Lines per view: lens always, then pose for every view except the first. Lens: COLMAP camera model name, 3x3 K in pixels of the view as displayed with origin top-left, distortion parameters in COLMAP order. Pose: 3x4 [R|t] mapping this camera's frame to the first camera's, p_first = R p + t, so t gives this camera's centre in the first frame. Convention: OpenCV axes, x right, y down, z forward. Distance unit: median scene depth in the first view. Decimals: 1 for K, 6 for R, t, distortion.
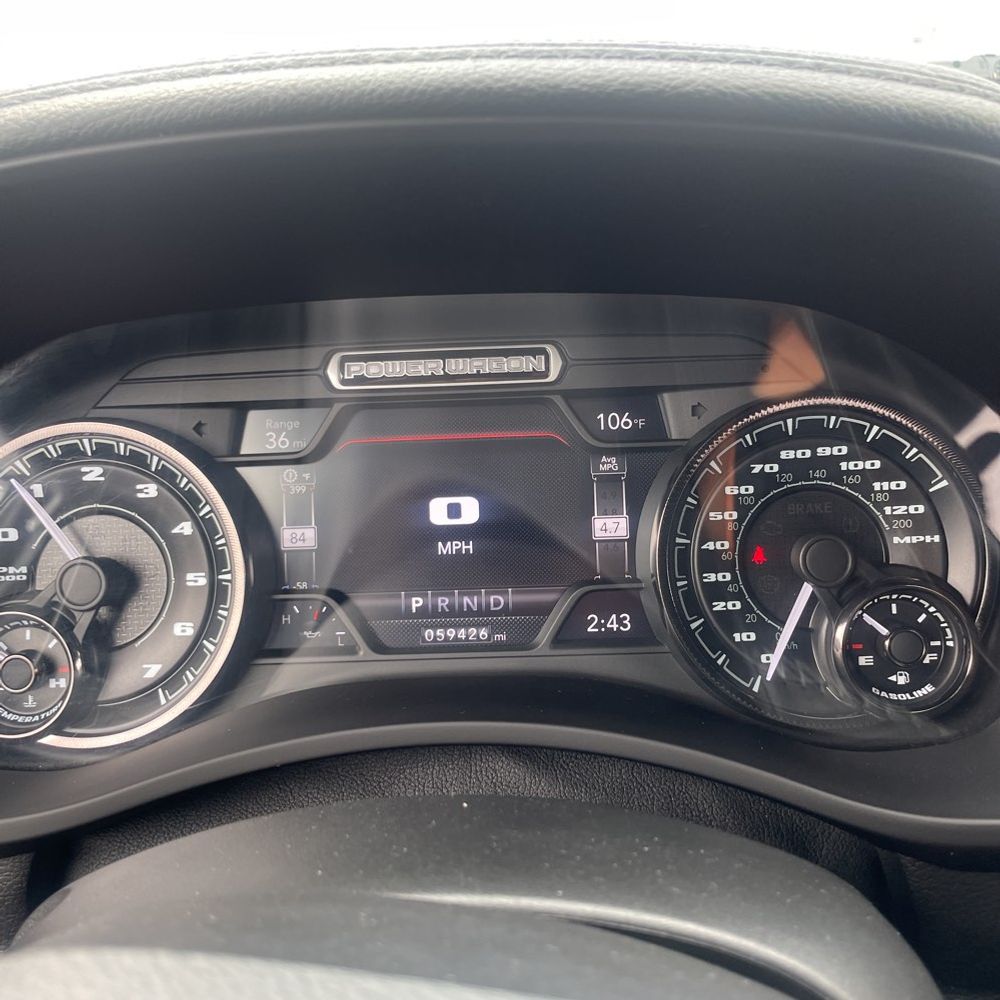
lens RADIAL K [[1018.0, 0, 498.8], [0, 1018.0, 490.8], [0, 0, 1]] dist [0.047067, 0.000000]
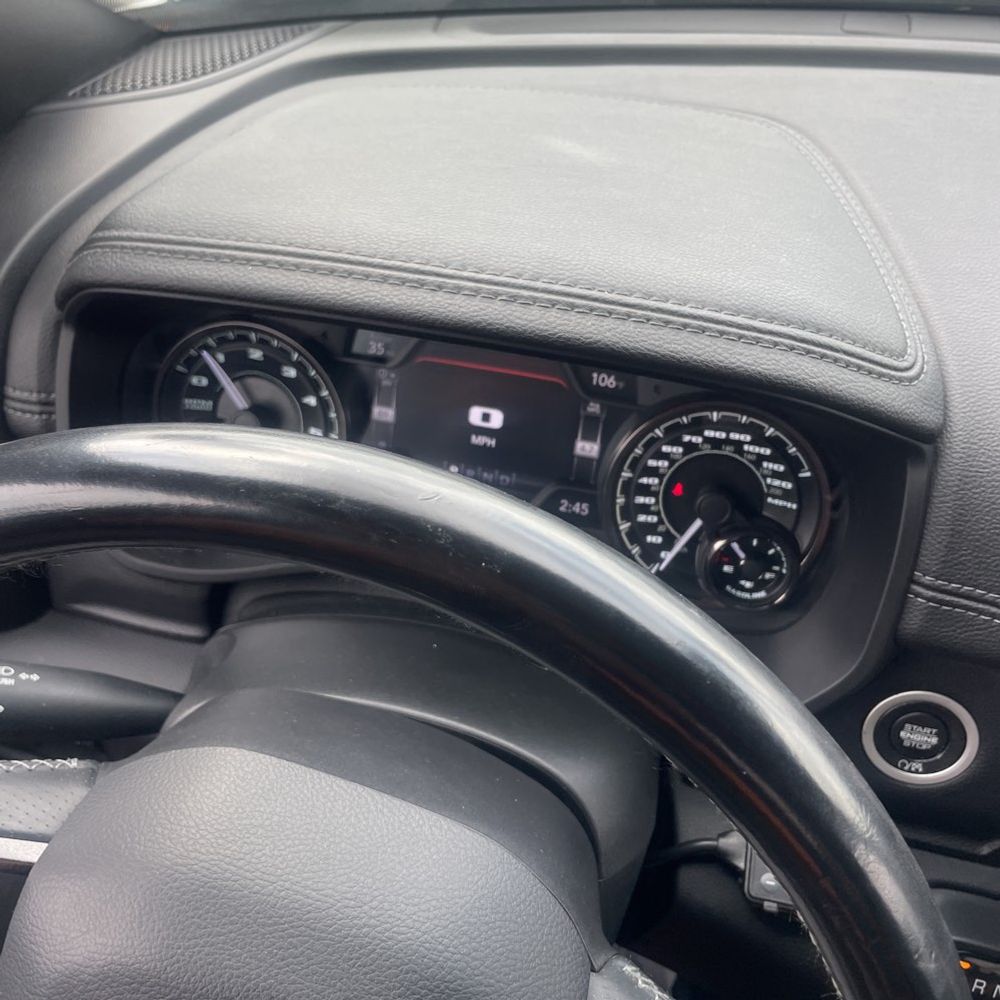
lens RADIAL K [[1018.0, 0, 495.3], [0, 1018.0, 500.4], [0, 0, 1]] dist [0.047067, 0.000000]
pose [[0.976903, 0.193365, -0.090947, 0.133777], [-0.143161, 0.908223, 0.393237, -0.477148], [0.158638, -0.371135, 0.914928, -0.419280]]
